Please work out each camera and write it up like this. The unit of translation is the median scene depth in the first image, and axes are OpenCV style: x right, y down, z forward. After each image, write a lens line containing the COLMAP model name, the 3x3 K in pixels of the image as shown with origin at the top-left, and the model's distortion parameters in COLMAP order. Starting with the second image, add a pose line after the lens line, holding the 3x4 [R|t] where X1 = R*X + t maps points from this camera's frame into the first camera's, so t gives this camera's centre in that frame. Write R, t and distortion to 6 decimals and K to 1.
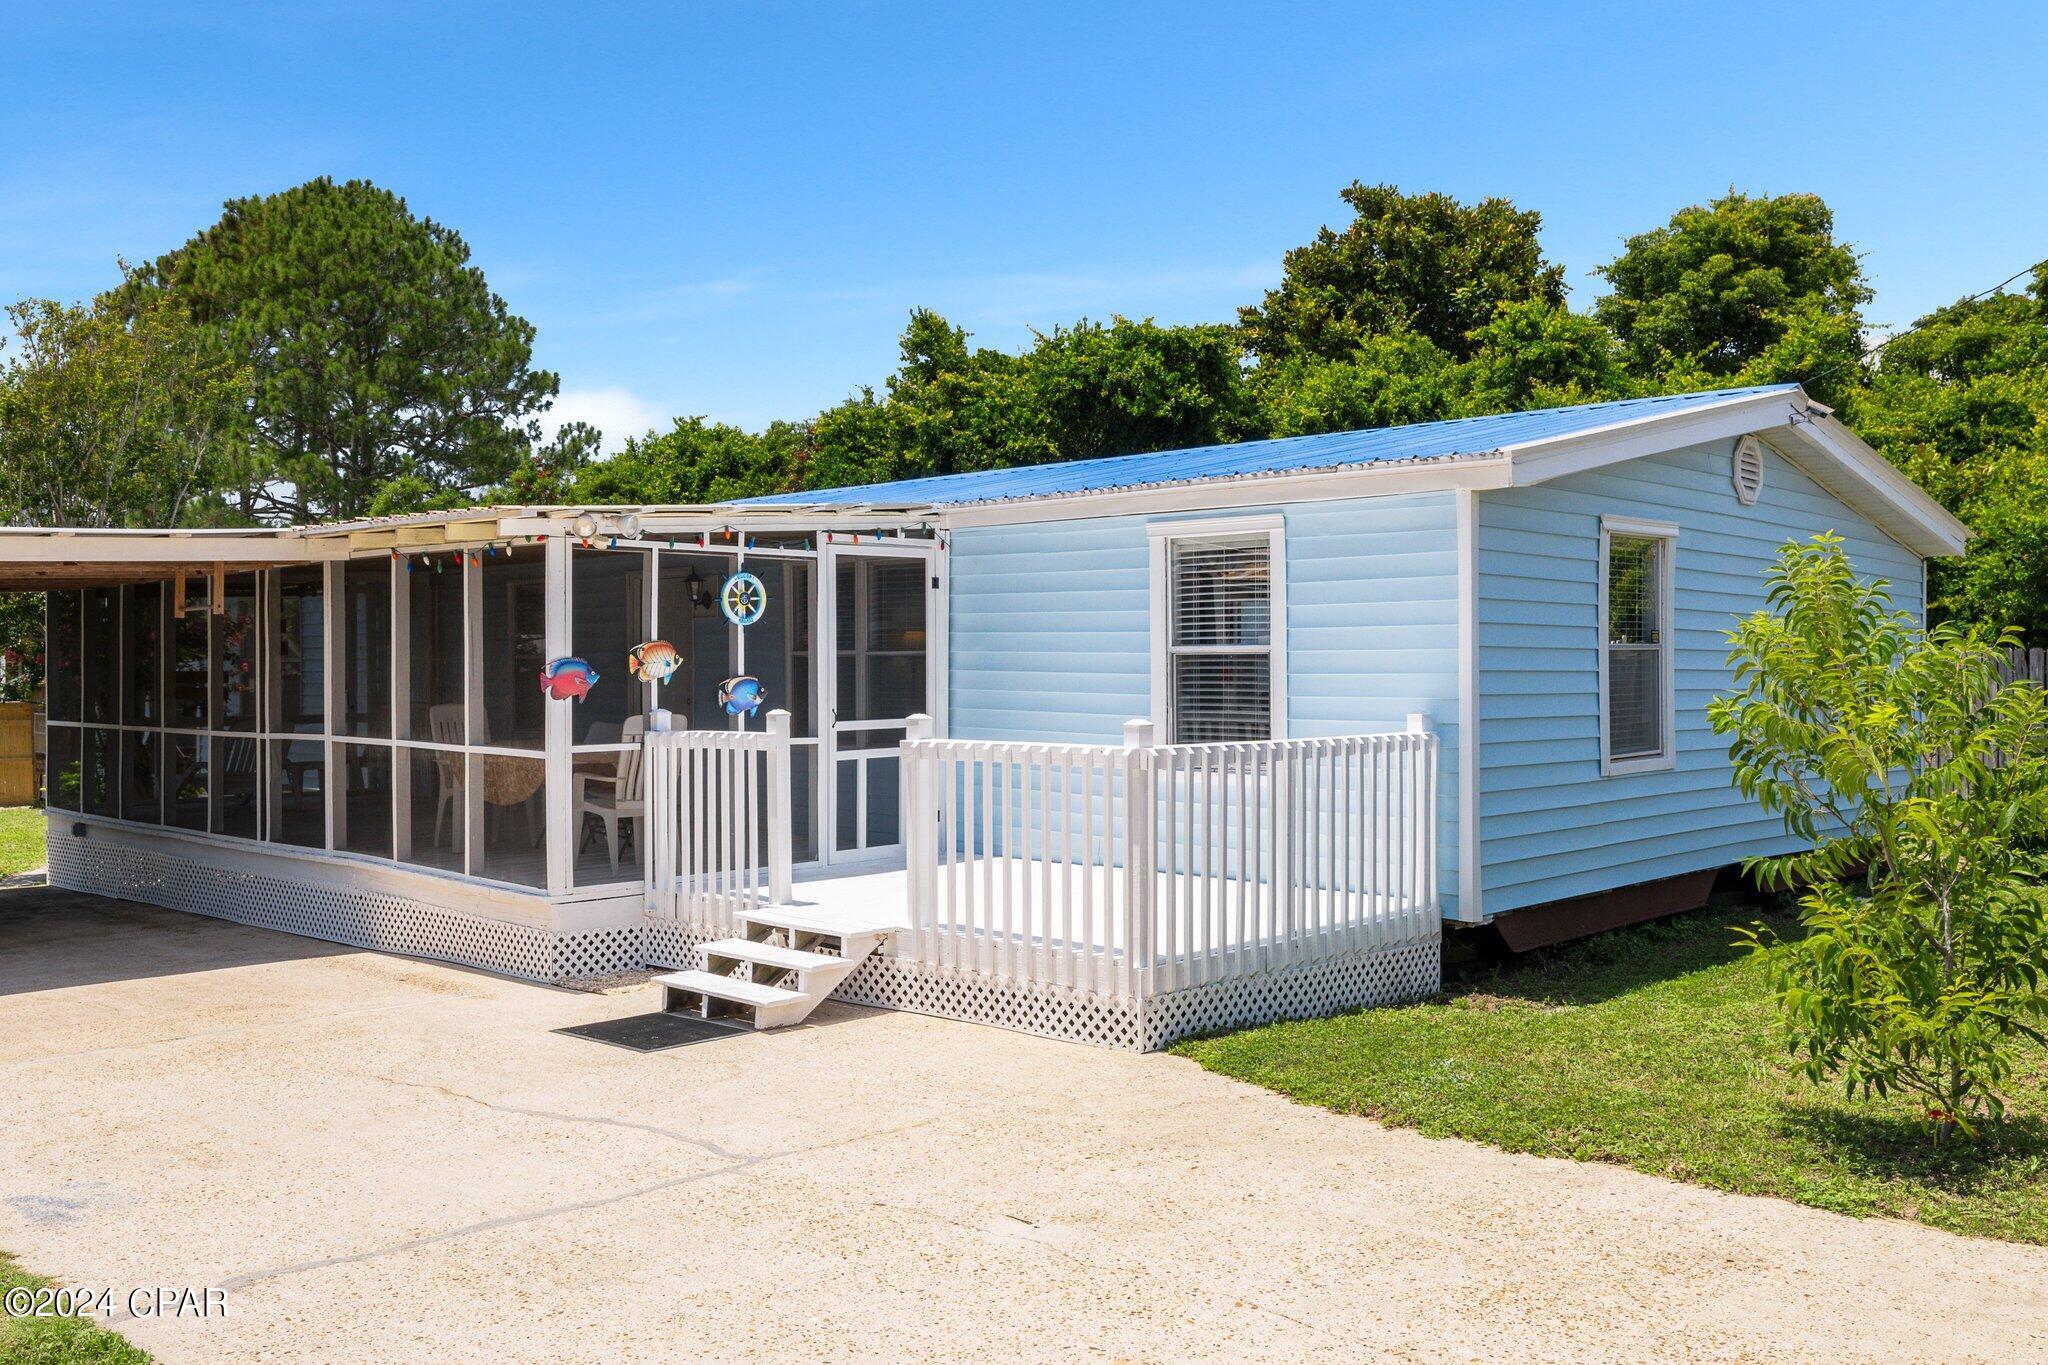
lens RADIAL K [[1779.2, 0, 1033.5], [0, 1779.2, 675.7], [0, 0, 1]] dist [0.000203, 0.004086]
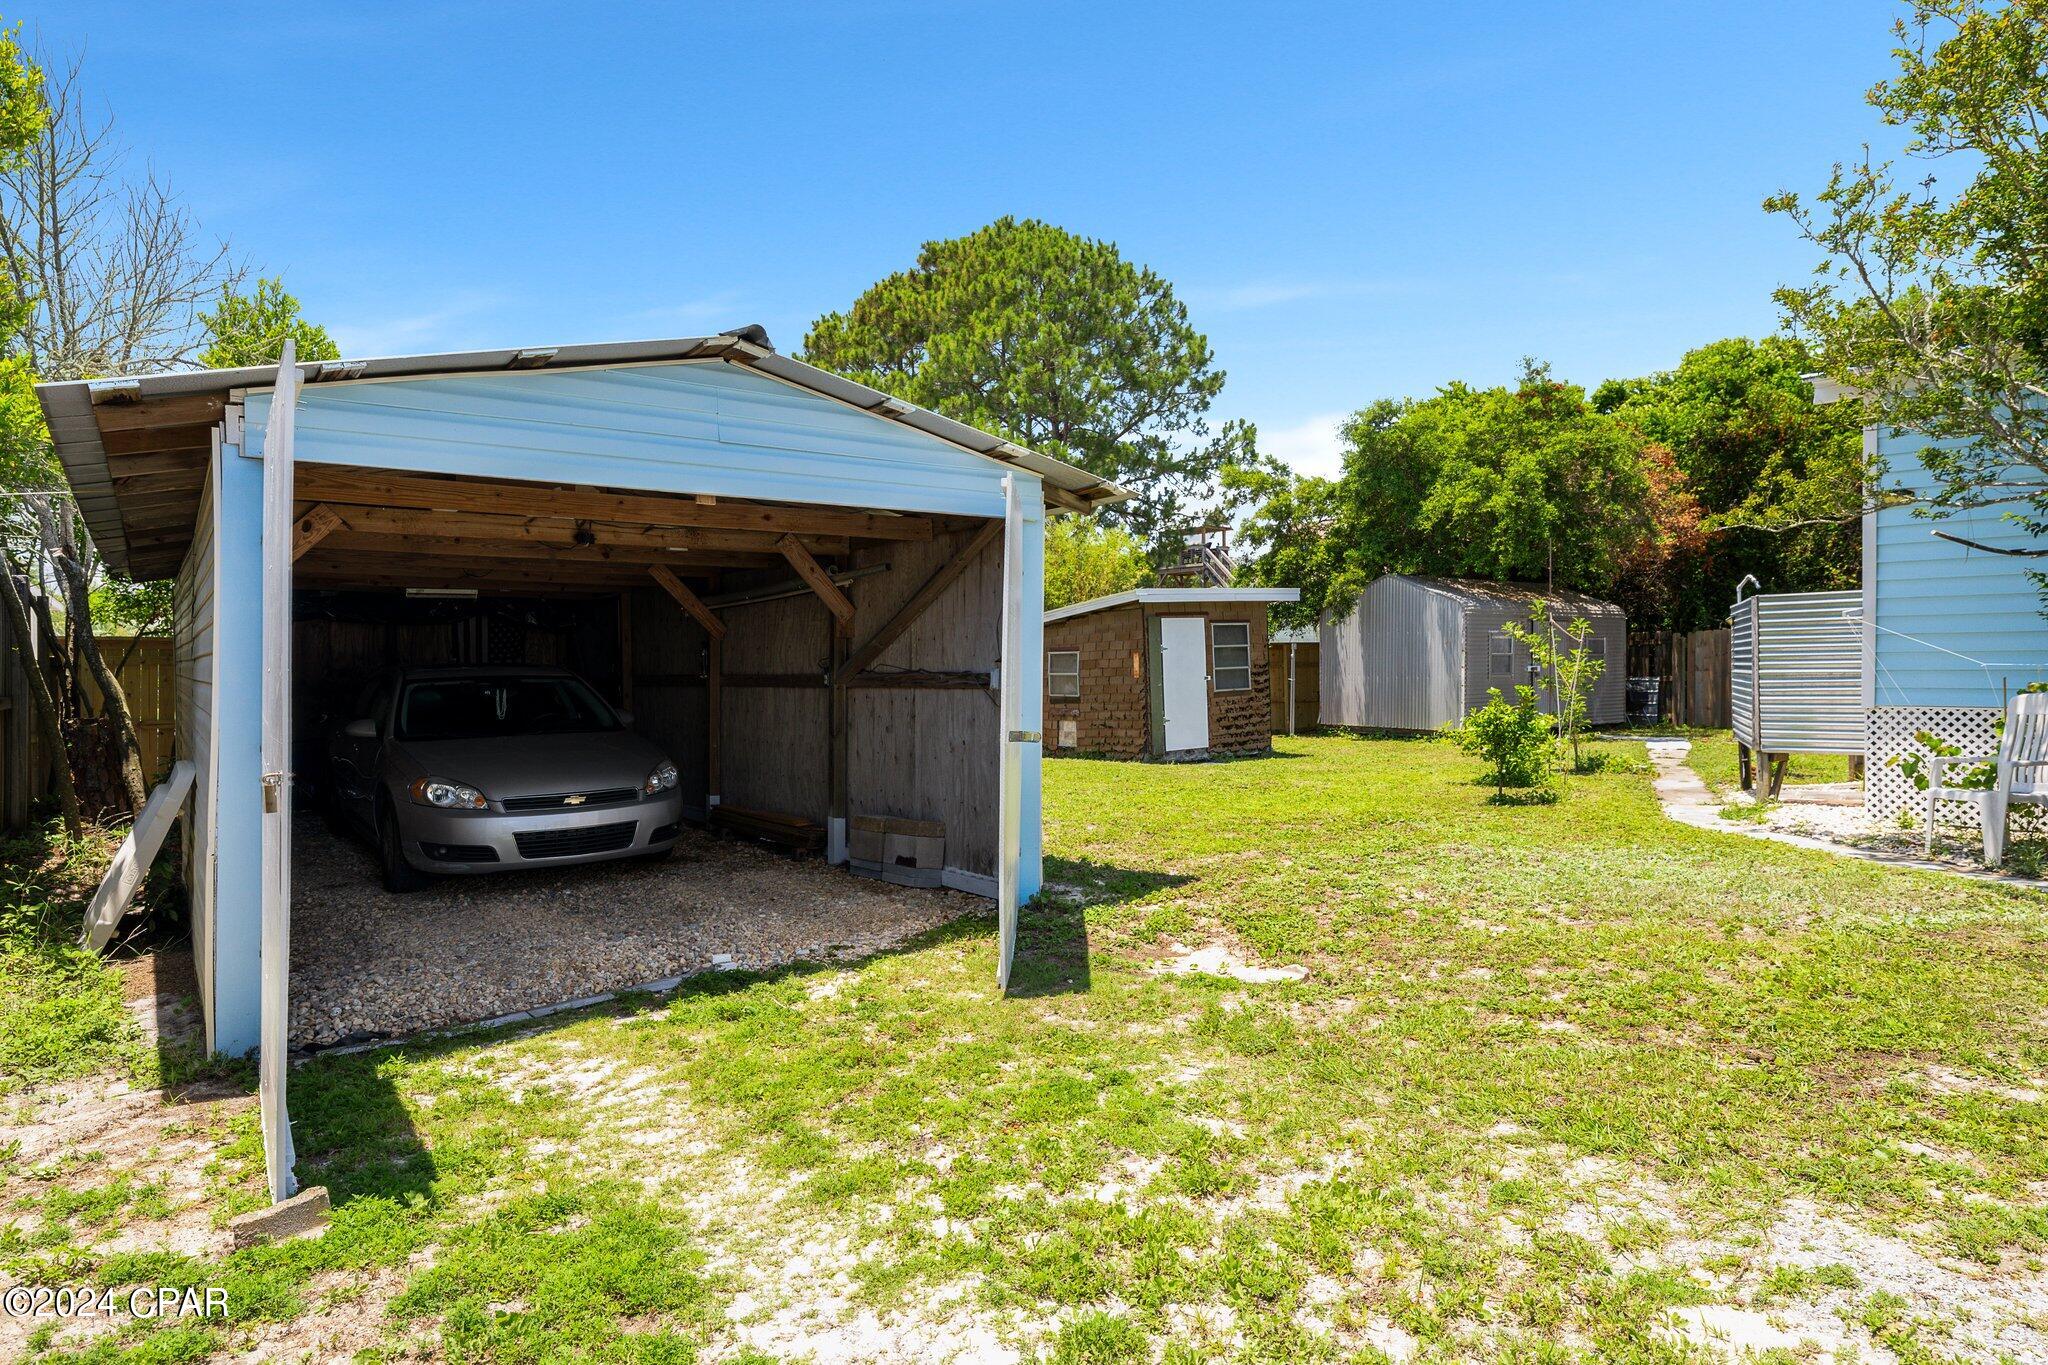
lens RADIAL K [[1166.7, 0, 1018.3], [0, 1166.7, 688.7], [0, 0, 1]] dist [-0.004416, 0.000009]
pose [[0.991081, -0.001422, -0.133254, -0.539593], [0.003329, 0.999895, 0.014090, 0.033766], [0.133220, -0.014408, 0.990982, 0.443537]]
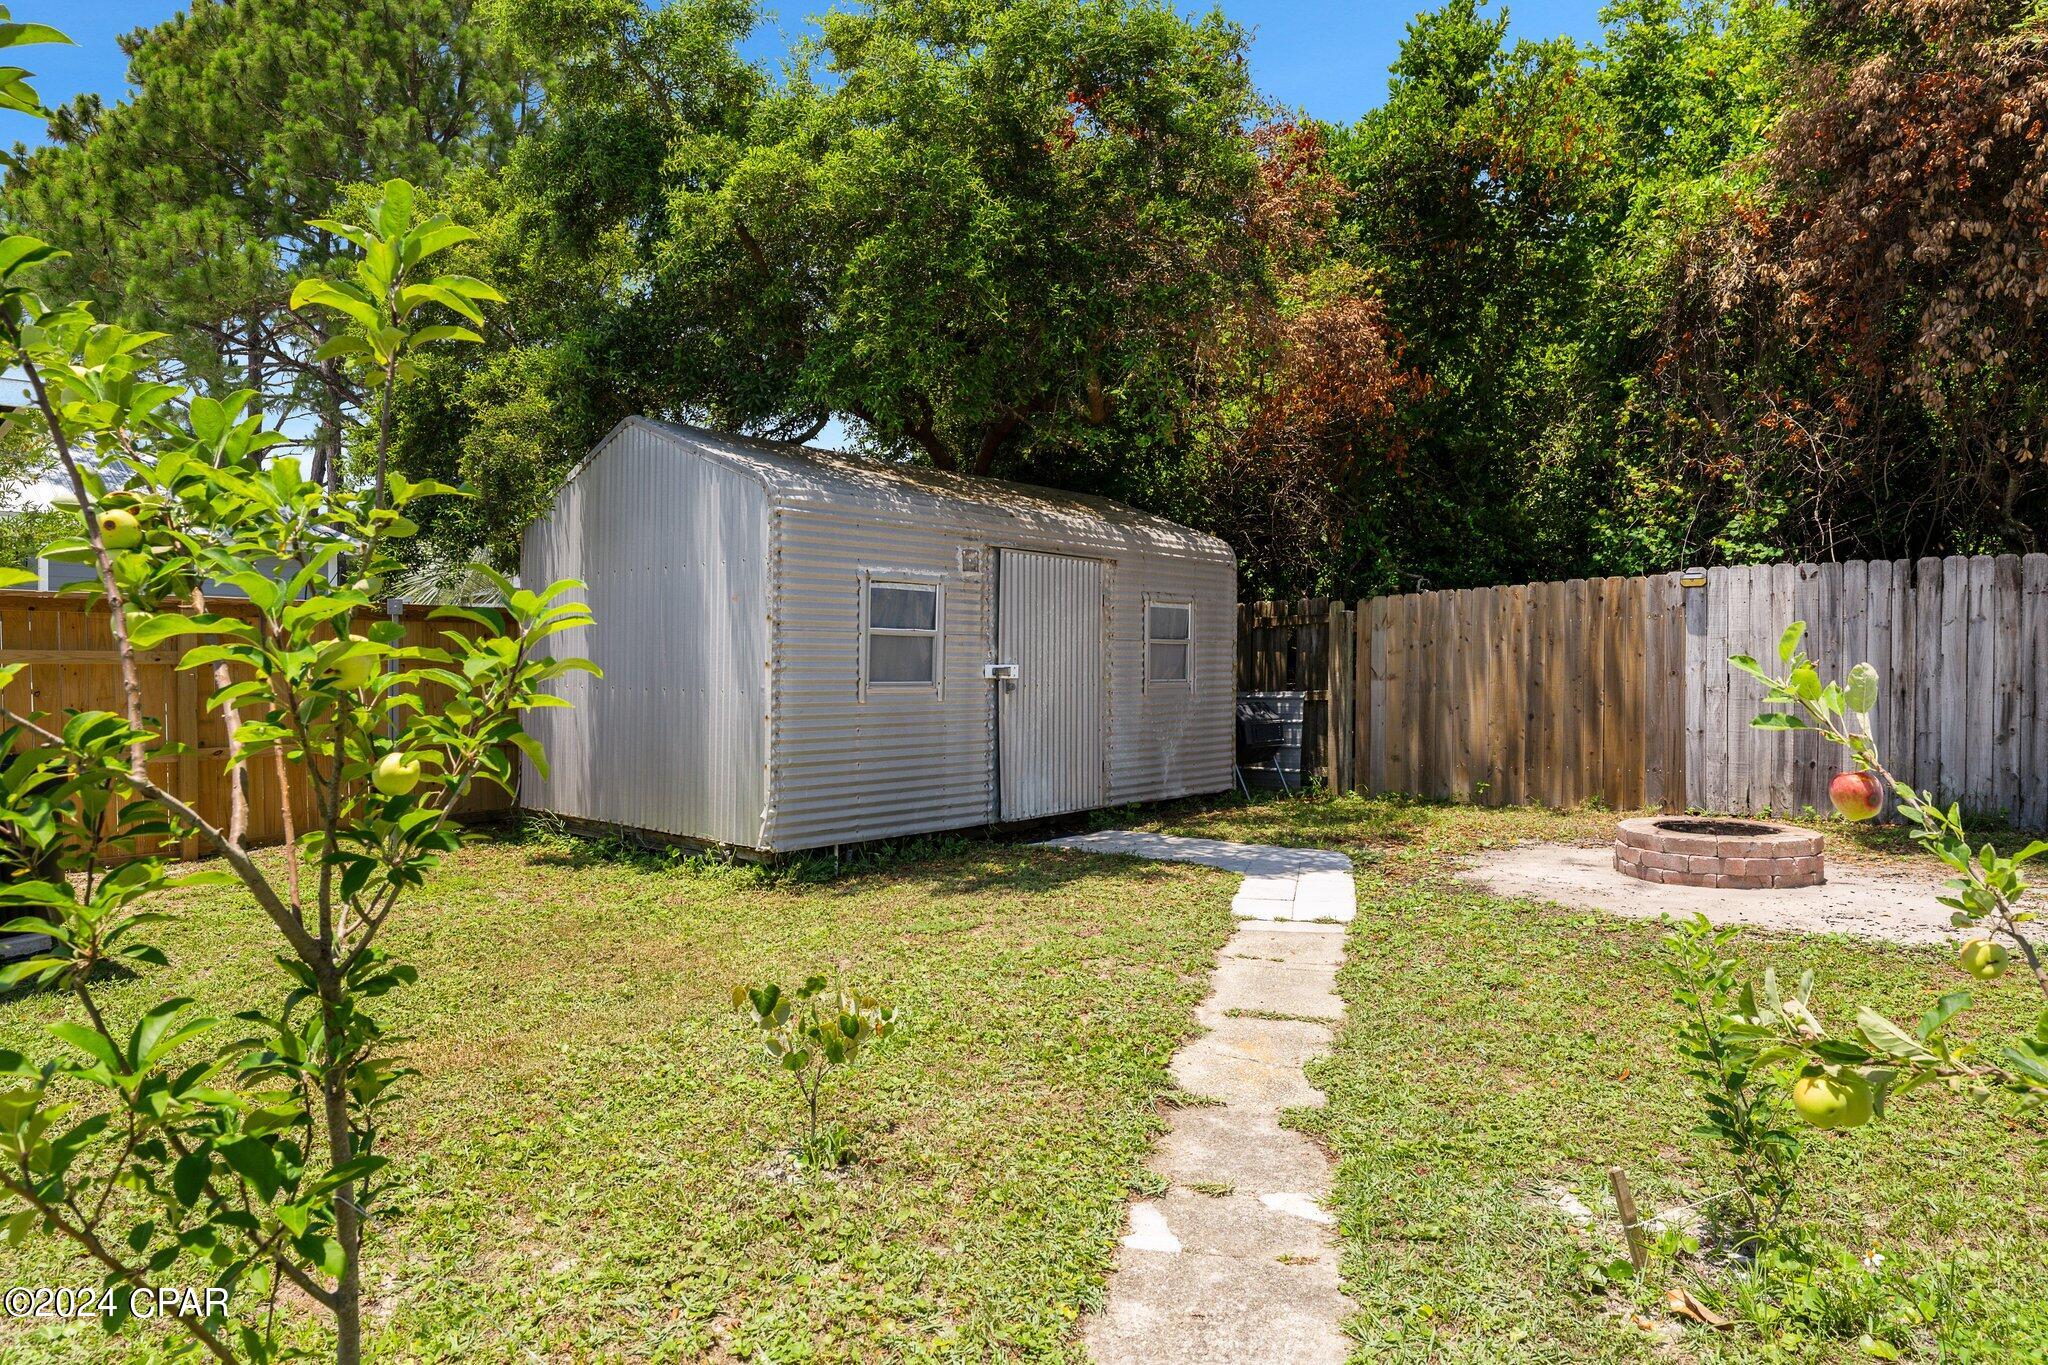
lens RADIAL K [[1186.2, 0, 1033.4], [0, 1186.2, 677.8], [0, 0, 1]] dist [0.004878, 0.000455]
pose [[0.993117, 0.006304, 0.116956, -0.347940], [-0.006788, 0.999970, 0.003744, 0.033033], [-0.116929, -0.004512, 0.993130, 0.908147]]
